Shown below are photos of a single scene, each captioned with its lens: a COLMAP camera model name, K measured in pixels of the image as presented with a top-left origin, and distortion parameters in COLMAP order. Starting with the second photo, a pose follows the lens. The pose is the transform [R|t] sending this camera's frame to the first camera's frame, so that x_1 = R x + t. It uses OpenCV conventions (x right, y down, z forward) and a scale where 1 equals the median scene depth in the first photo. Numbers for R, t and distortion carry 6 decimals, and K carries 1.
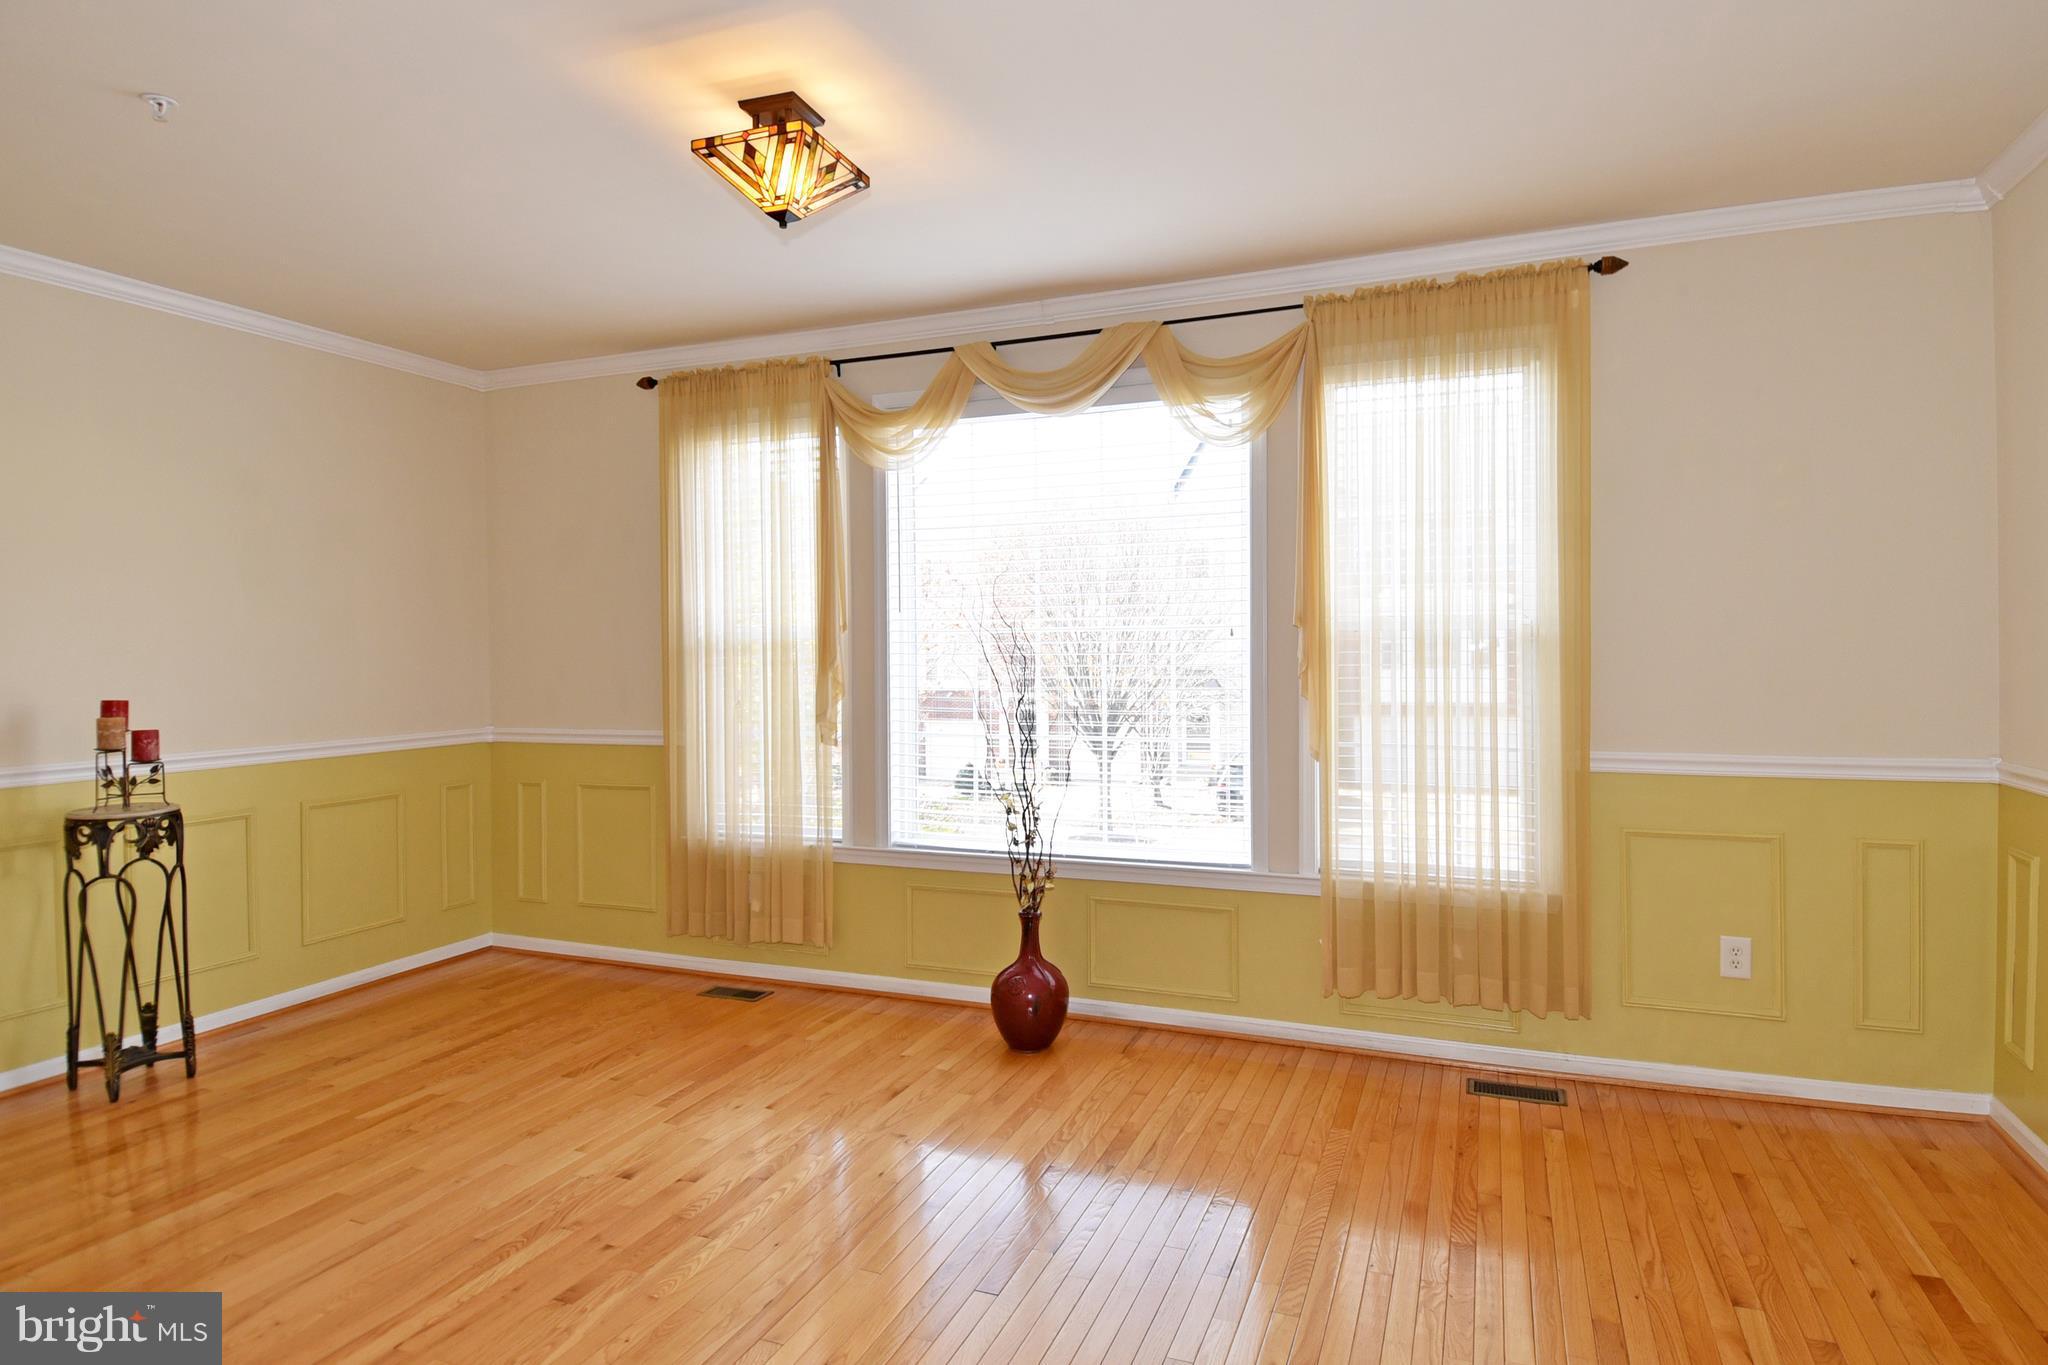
lens RADIAL K [[1102.2, 0, 1052.4], [0, 1102.2, 659.4], [0, 0, 1]] dist [0.044883, -0.048627]
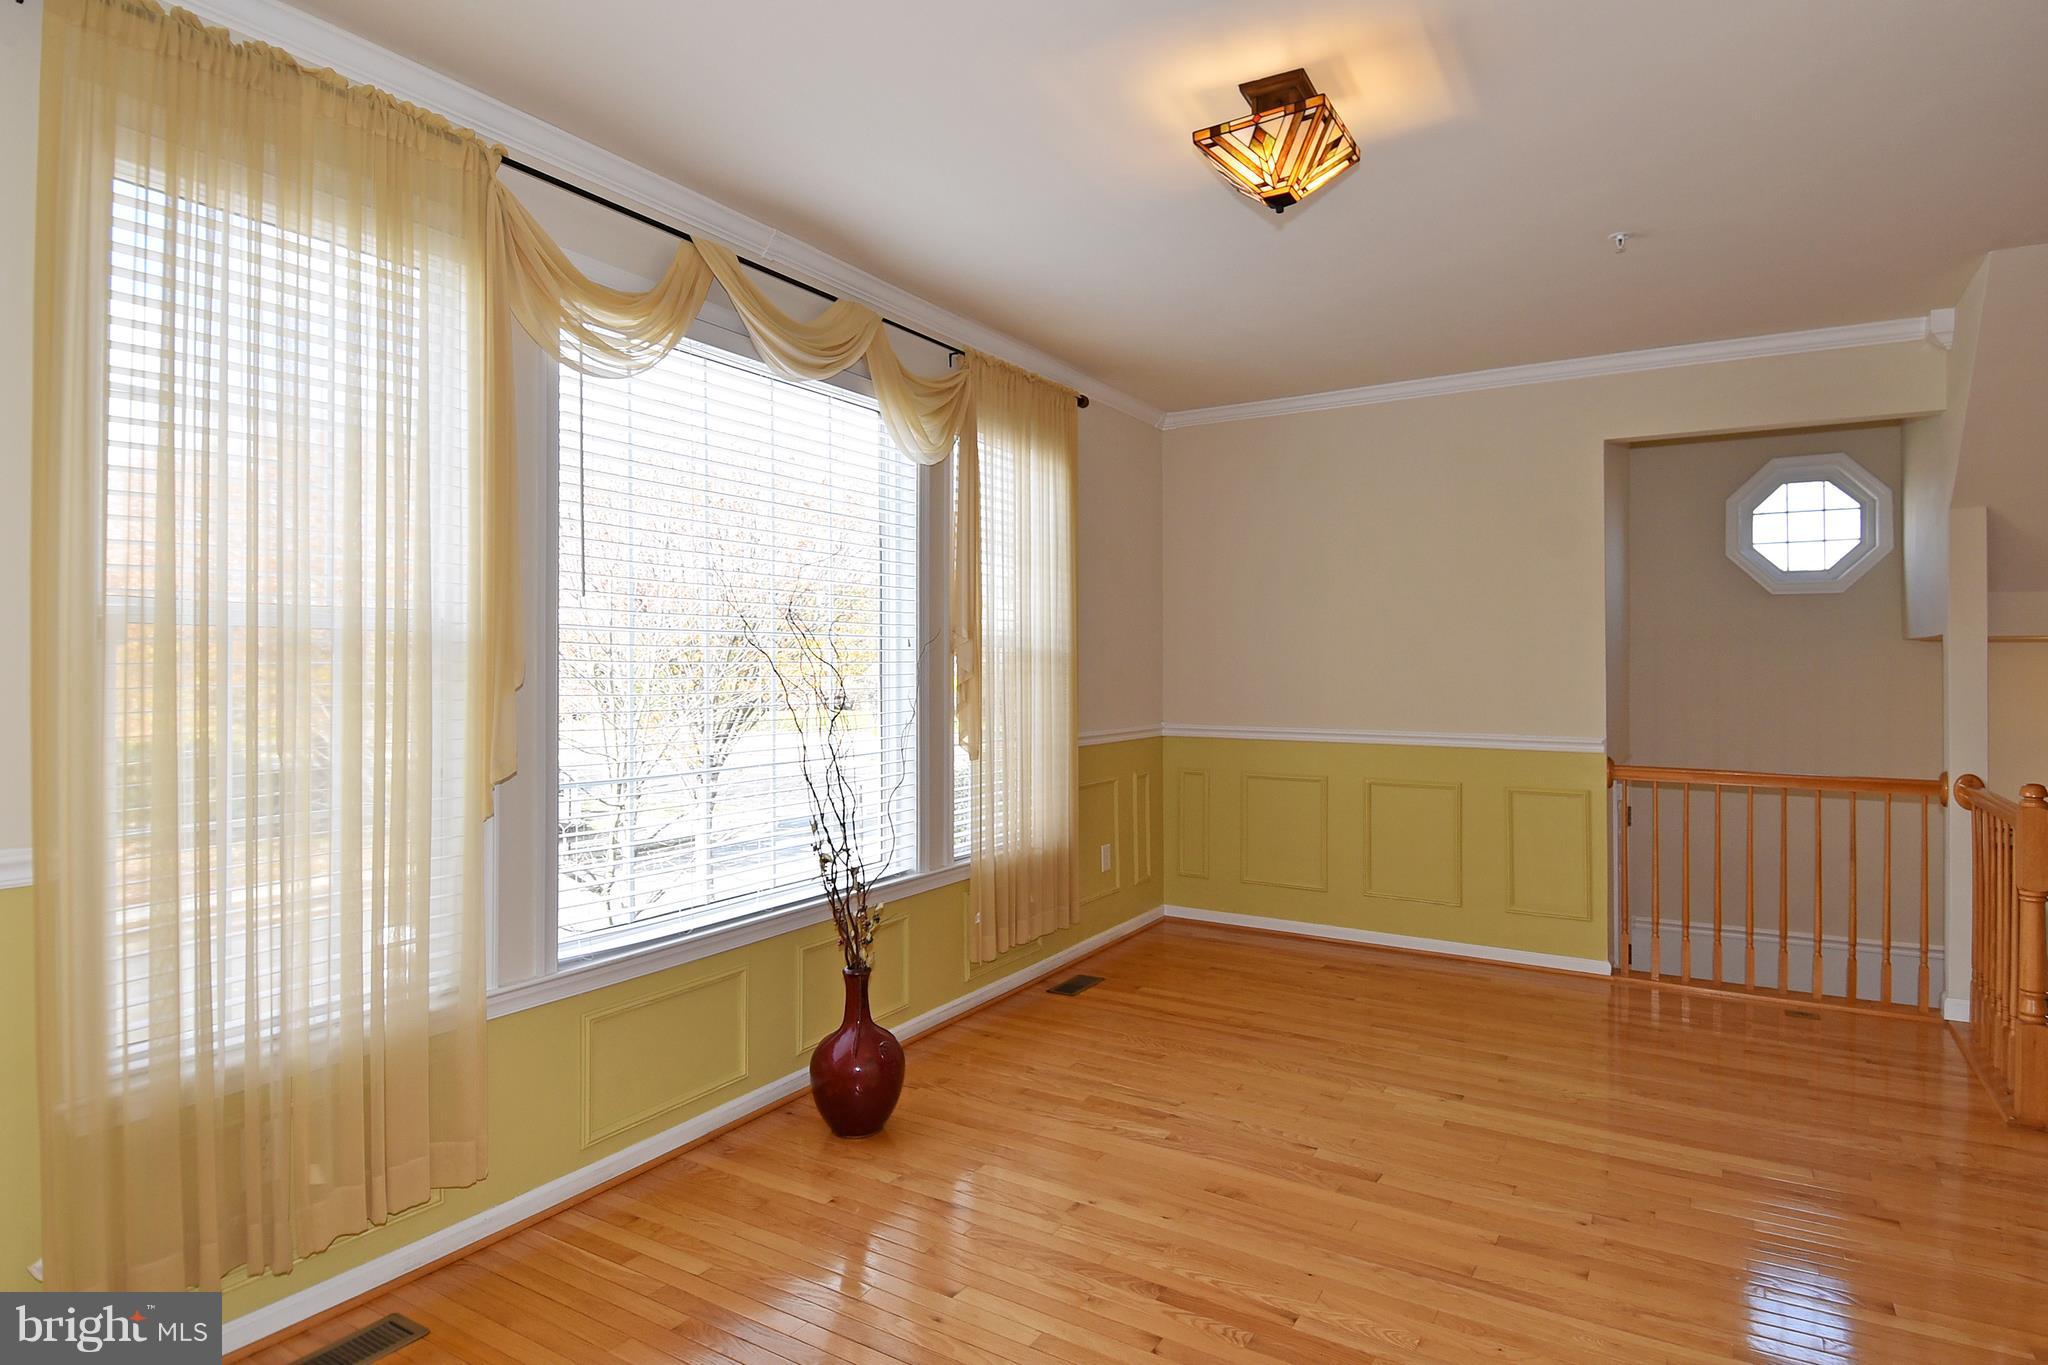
lens RADIAL K [[1102.2, 0, 1052.4], [0, 1102.2, 659.4], [0, 0, 1]] dist [0.044883, -0.048627]
pose [[0.167227, 0.014138, 0.985817, -0.848272], [0.007197, 0.999853, -0.015560, 0.007454], [-0.985892, 0.009697, 0.167101, 0.724097]]
